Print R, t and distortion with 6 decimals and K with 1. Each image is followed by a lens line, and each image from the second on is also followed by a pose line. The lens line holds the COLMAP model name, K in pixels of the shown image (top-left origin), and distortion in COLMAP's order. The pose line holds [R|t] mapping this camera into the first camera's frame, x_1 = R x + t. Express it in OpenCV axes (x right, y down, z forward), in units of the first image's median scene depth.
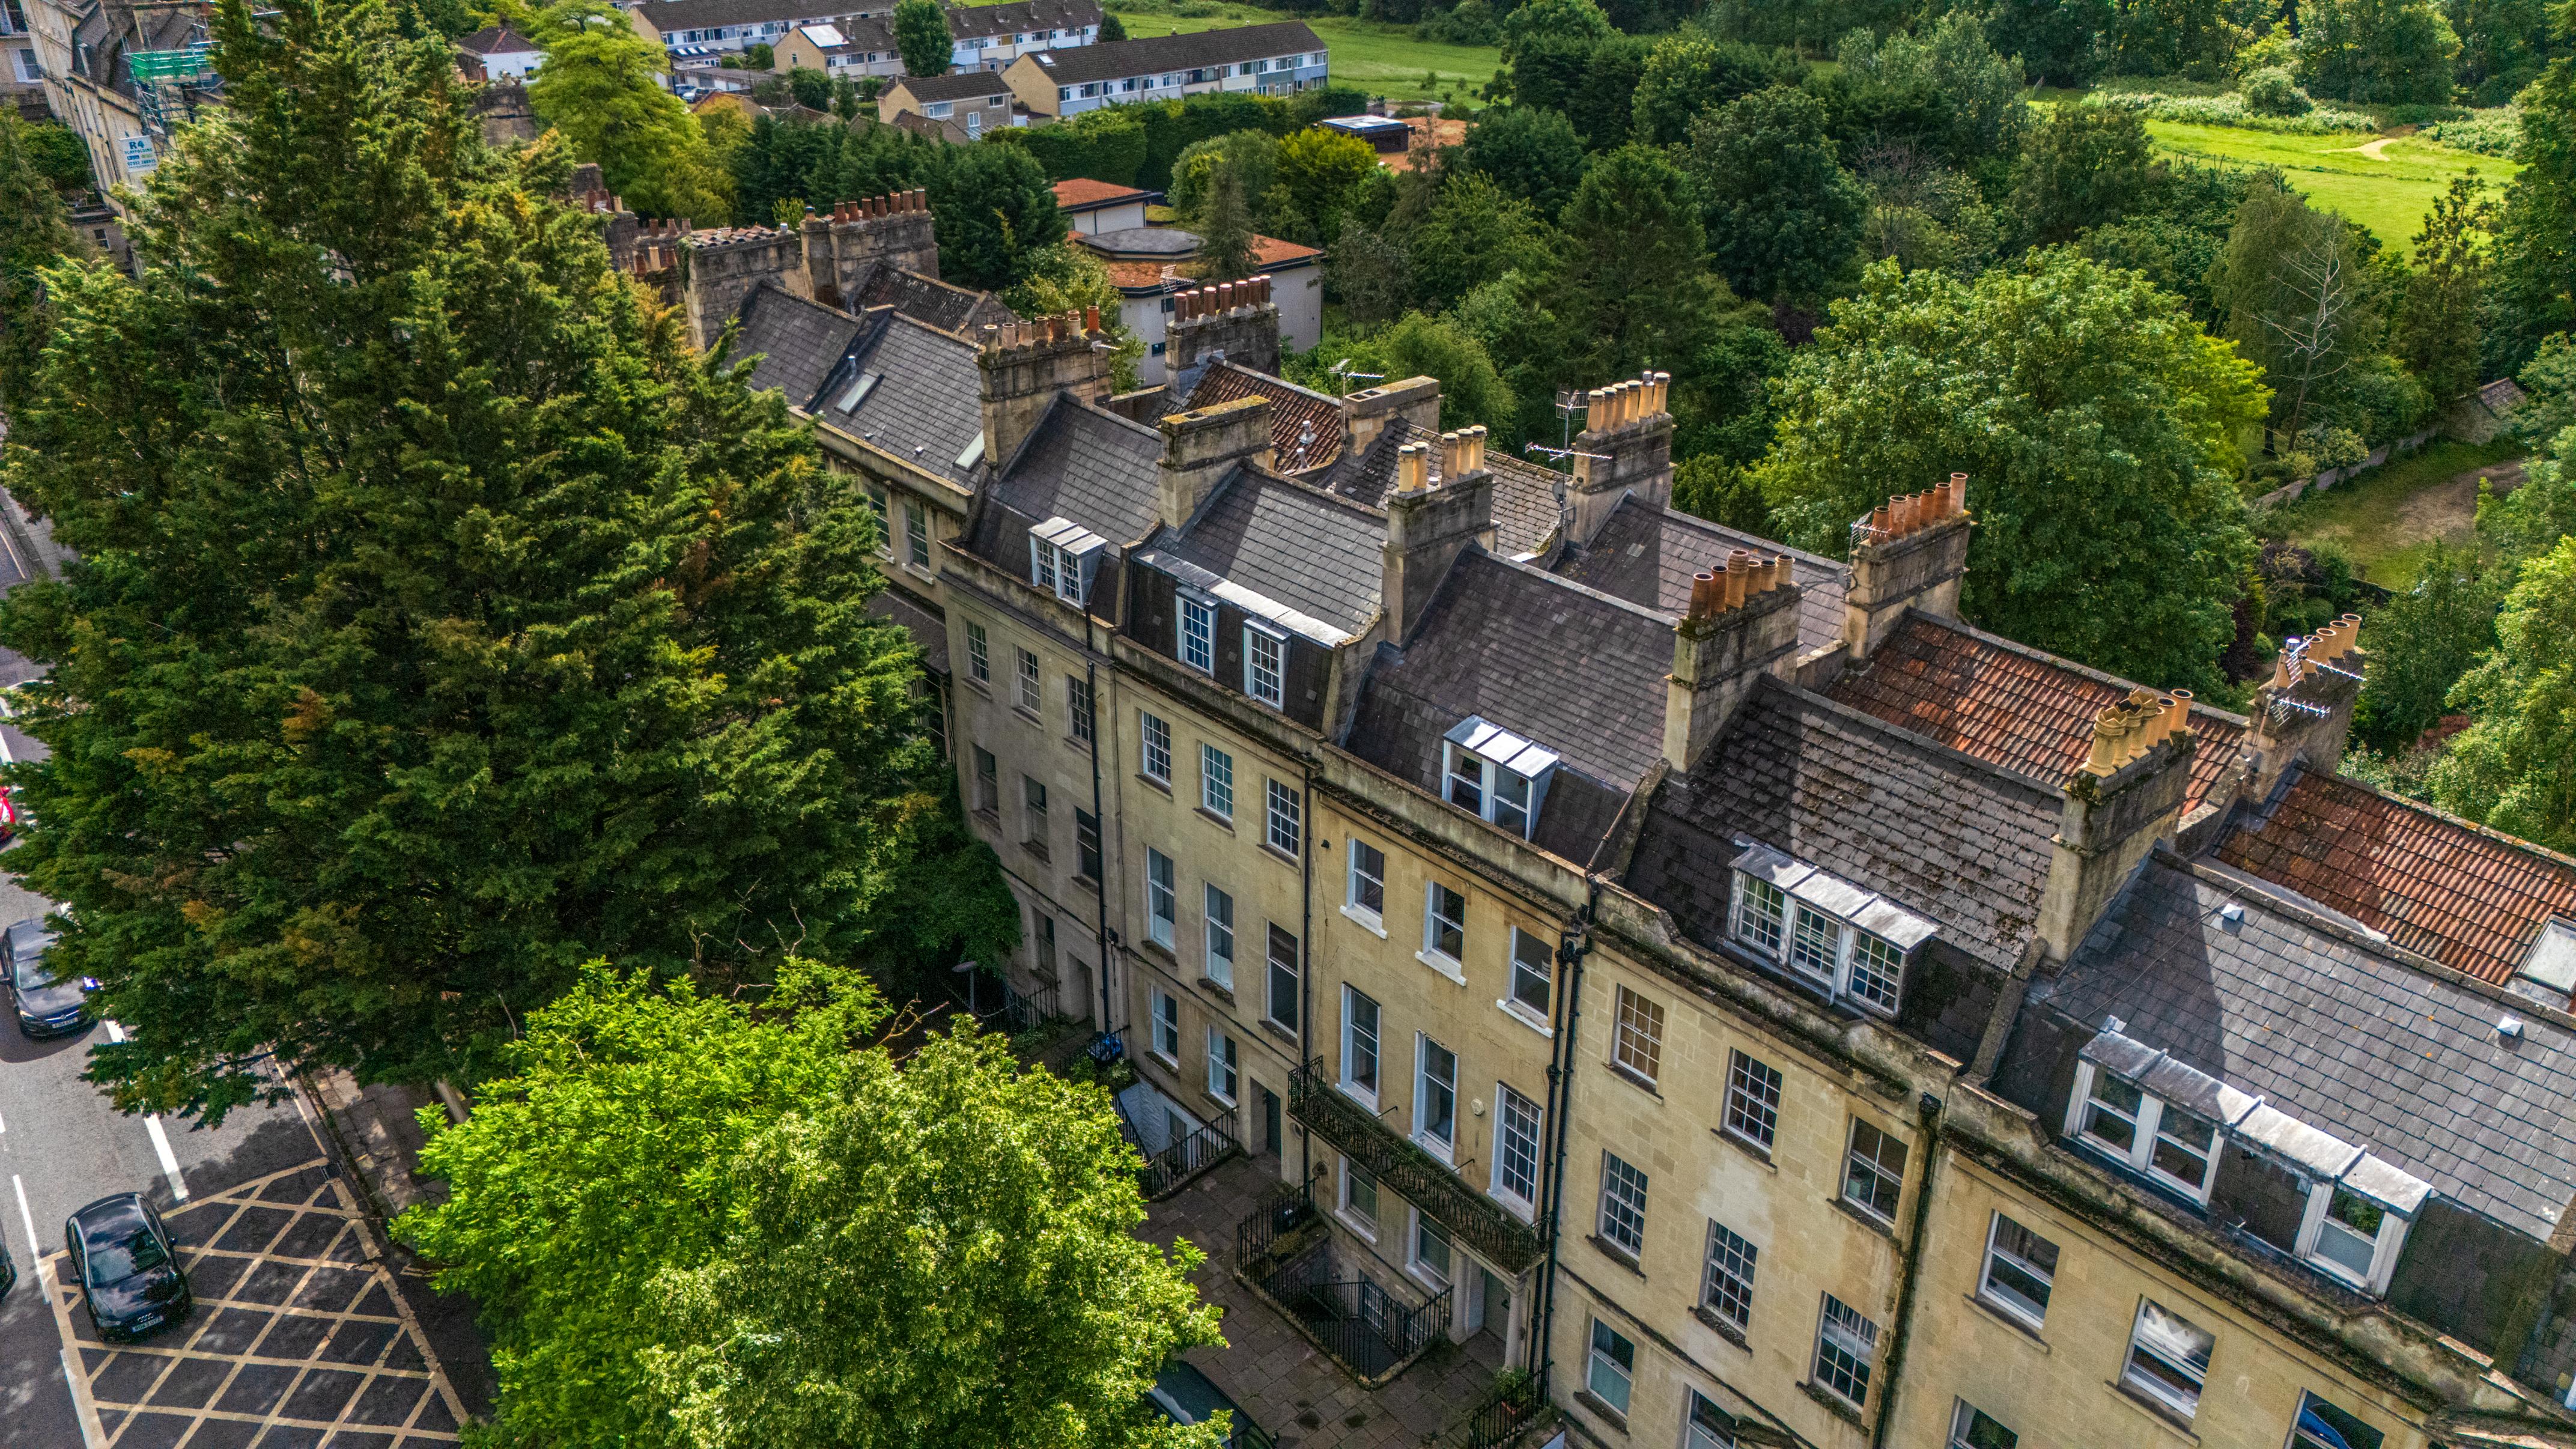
lens RADIAL K [[1827.0, 0, 1283.7], [0, 1827.0, 722.2], [0, 0, 1]] dist [0.055721, -0.029813]
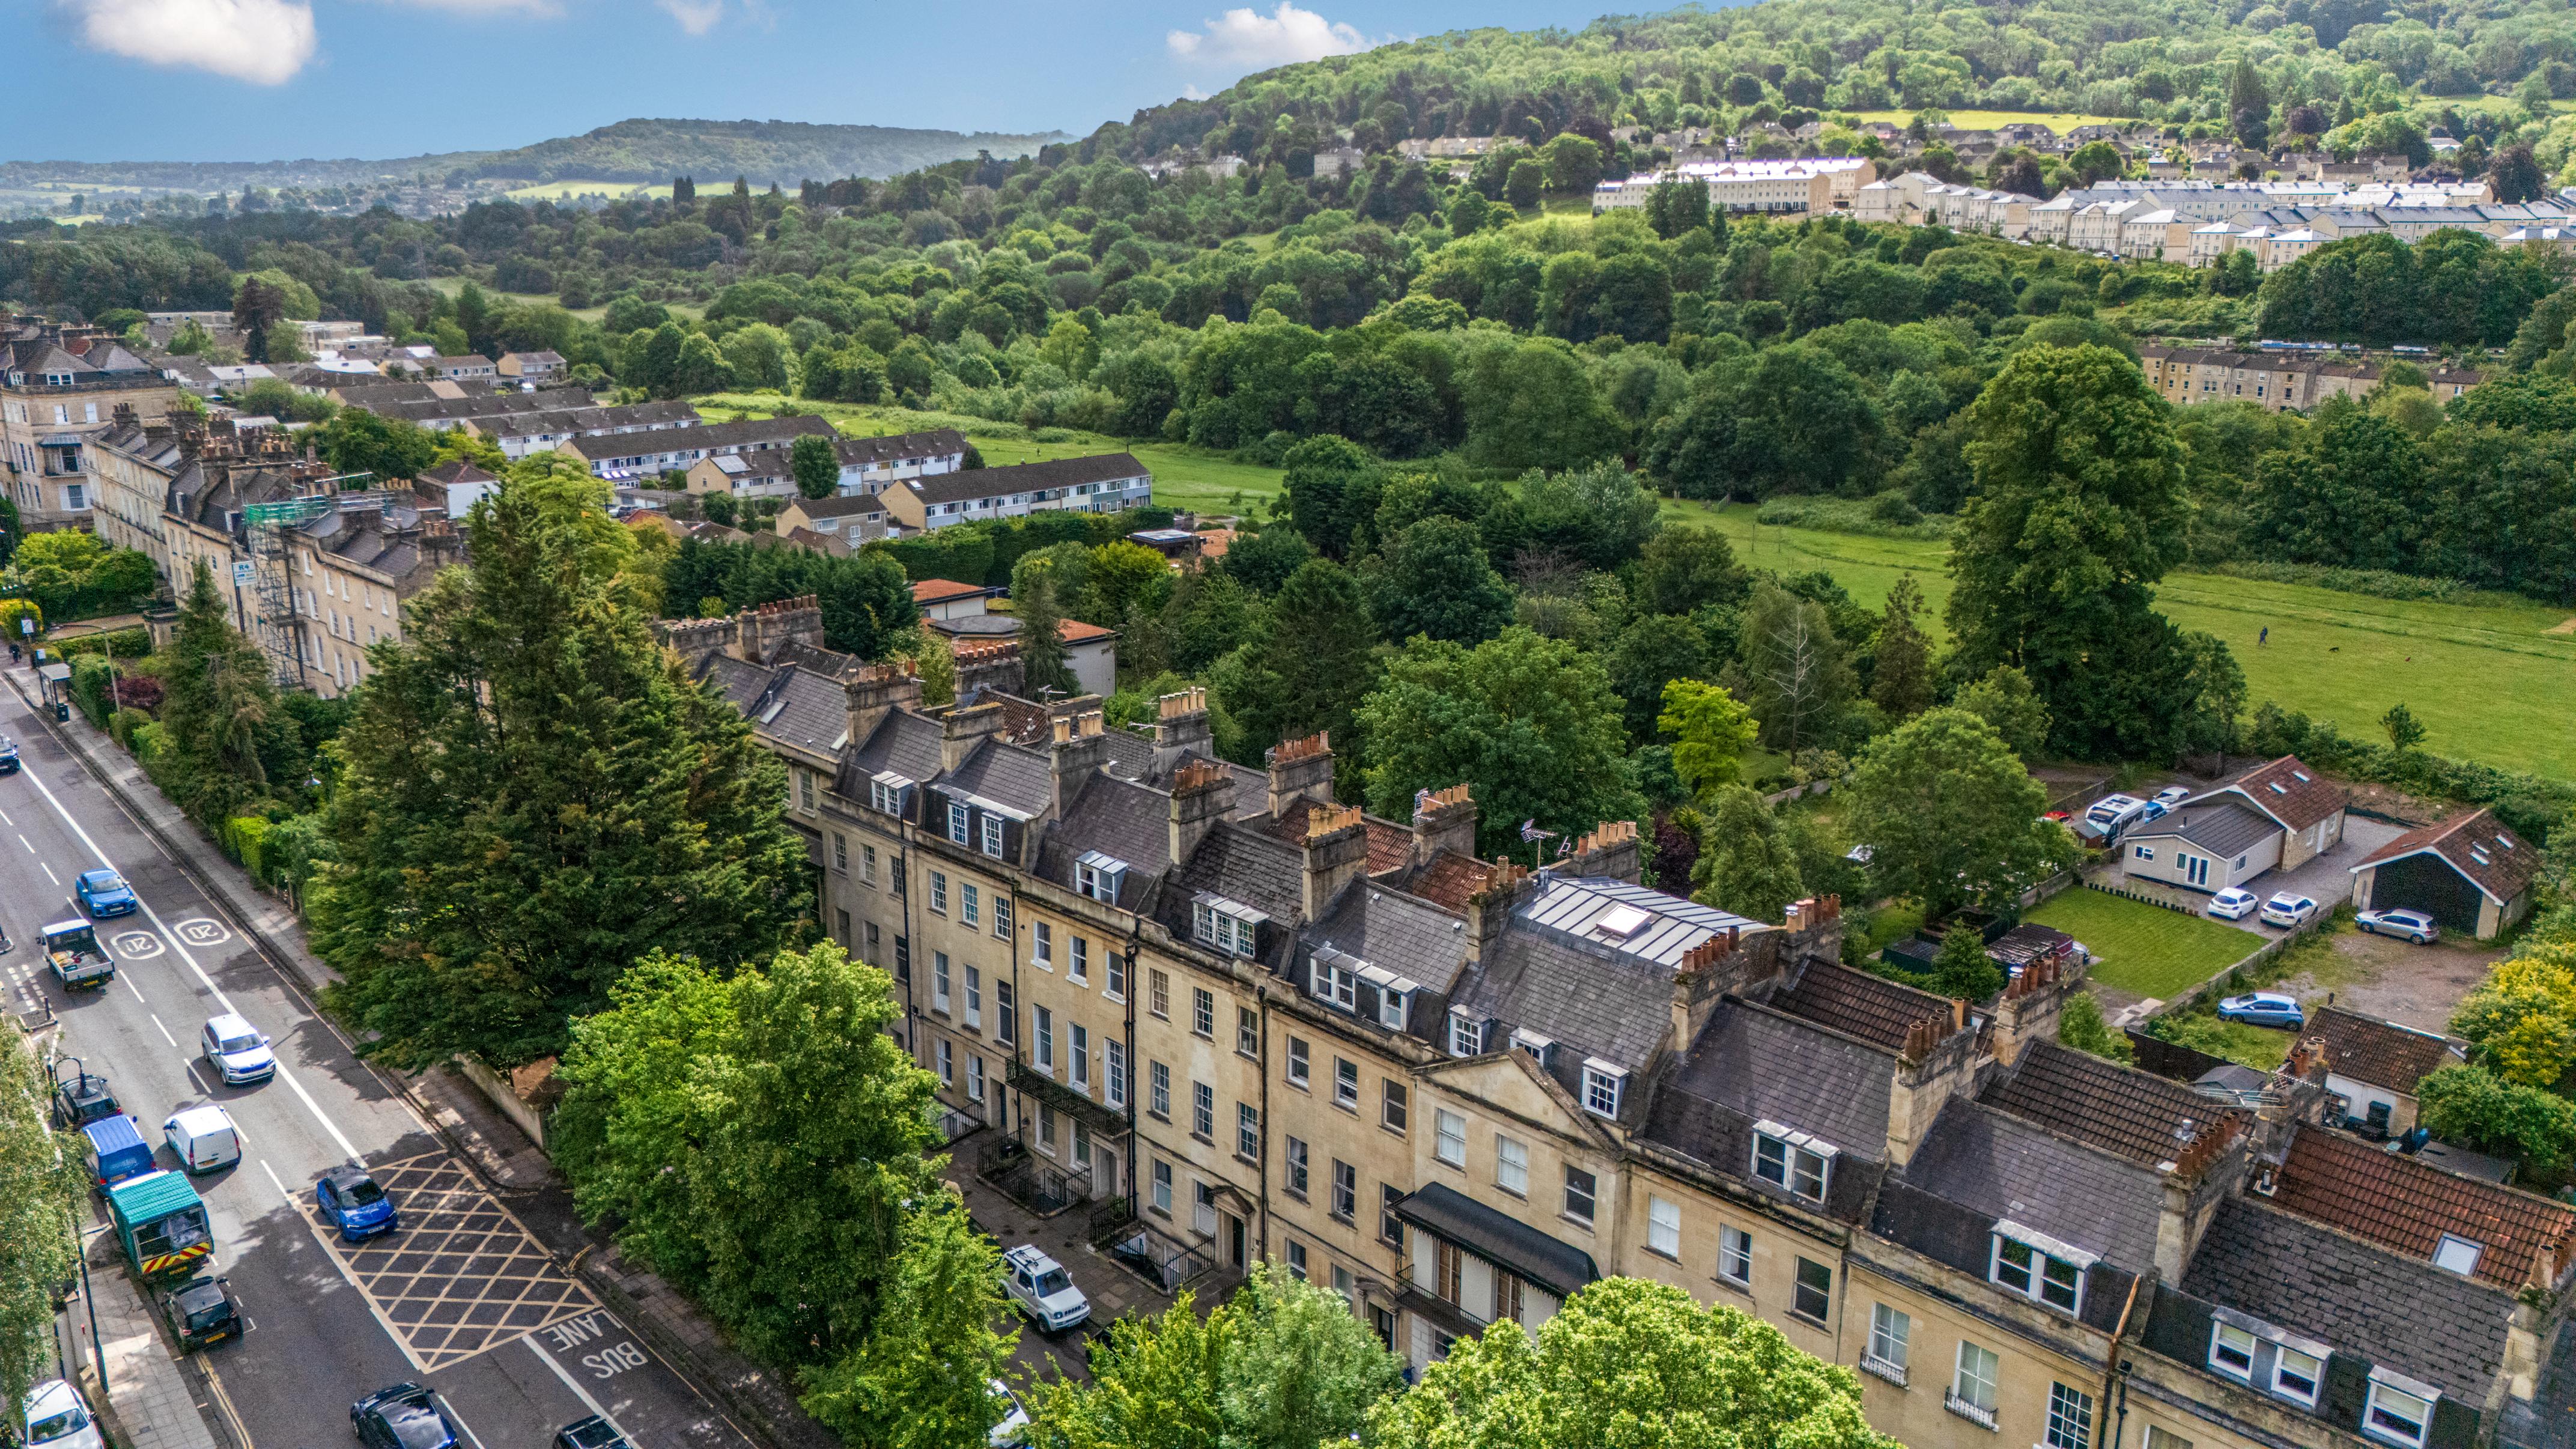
lens RADIAL K [[1827.0, 0, 1269.3], [0, 1827.0, 741.0], [0, 0, 1]] dist [0.055721, -0.029813]
pose [[0.998229, -0.010823, 0.058488, 0.159575], [0.021879, 0.981181, -0.191846, 0.232300], [-0.055311, 0.192786, 0.979681, -0.865068]]
